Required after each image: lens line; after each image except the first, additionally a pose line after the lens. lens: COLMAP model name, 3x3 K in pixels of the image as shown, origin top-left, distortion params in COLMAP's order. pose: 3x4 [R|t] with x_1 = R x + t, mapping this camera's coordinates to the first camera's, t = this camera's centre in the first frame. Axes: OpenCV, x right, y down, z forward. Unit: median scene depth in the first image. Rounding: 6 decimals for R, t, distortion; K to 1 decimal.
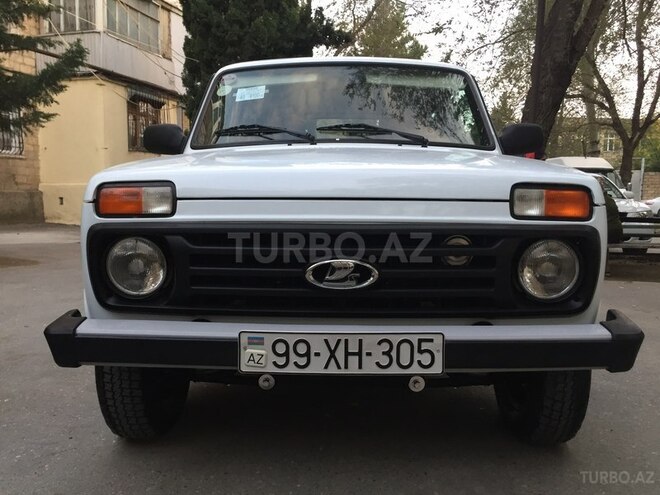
lens RADIAL K [[565.8, 0, 330.0], [0, 565.8, 247.5], [0, 0, 1]] dist [0.081680, -0.124214]
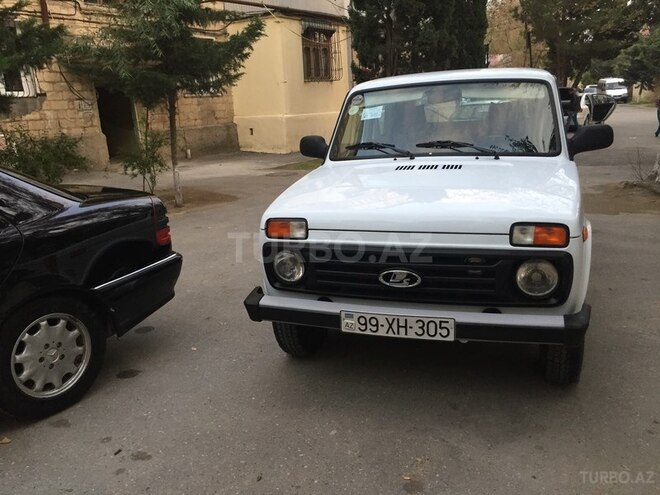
lens RADIAL K [[565.8, 0, 330.0], [0, 565.8, 247.5], [0, 0, 1]] dist [0.081680, -0.124214]
pose [[0.952511, 0.022668, -0.303658, 0.328085], [0.028773, 0.986063, 0.163863, -0.321758], [0.303141, -0.164819, 0.938584, -0.626185]]
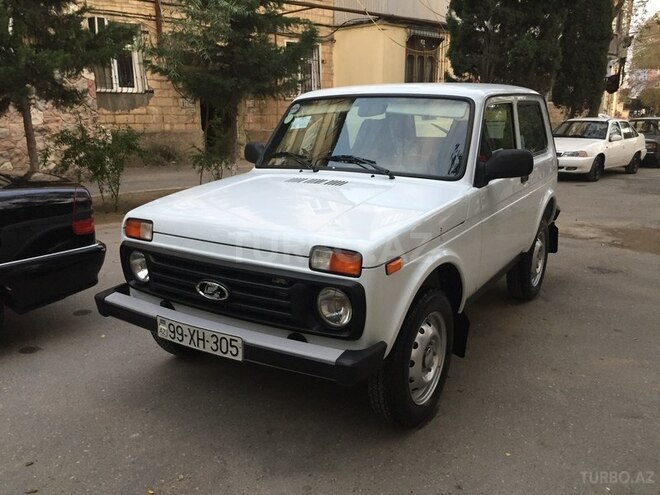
lens RADIAL K [[565.8, 0, 330.0], [0, 565.8, 247.5], [0, 0, 1]] dist [0.081680, -0.124214]
pose [[0.851344, 0.115890, -0.511647, 1.127870], [-0.041331, 0.987080, 0.154807, -0.342117], [0.522977, -0.110647, 0.845134, -0.207732]]
